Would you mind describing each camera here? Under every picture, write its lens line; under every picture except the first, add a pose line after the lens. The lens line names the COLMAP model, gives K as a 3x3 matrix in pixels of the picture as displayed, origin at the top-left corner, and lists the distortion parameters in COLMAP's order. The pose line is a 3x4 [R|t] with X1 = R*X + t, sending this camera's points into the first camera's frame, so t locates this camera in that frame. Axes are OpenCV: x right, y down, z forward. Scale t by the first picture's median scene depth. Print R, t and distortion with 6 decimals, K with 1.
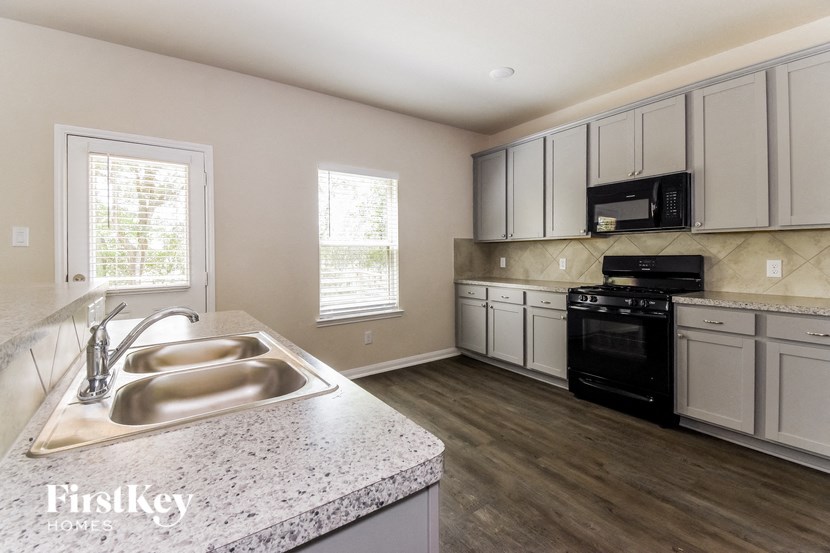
lens RADIAL K [[356.7, 0, 413.8], [0, 356.7, 262.8], [0, 0, 1]] dist [0.029618, -0.019290]
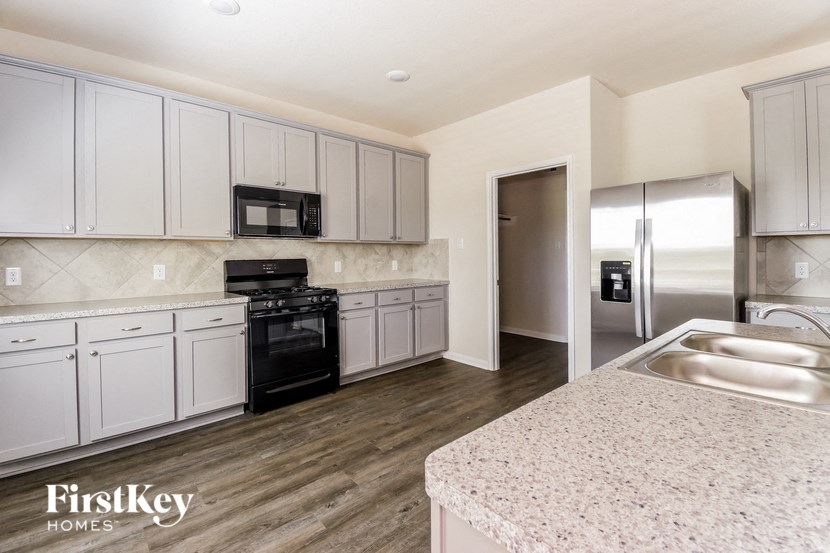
lens RADIAL K [[380.9, 0, 402.0], [0, 380.9, 259.1], [0, 0, 1]] dist [0.016557, -0.019691]
pose [[-0.116078, -0.004394, 0.993230, -0.668602], [0.033463, 0.999405, 0.008332, -0.020519], [-0.992676, 0.034204, -0.115862, 0.893199]]
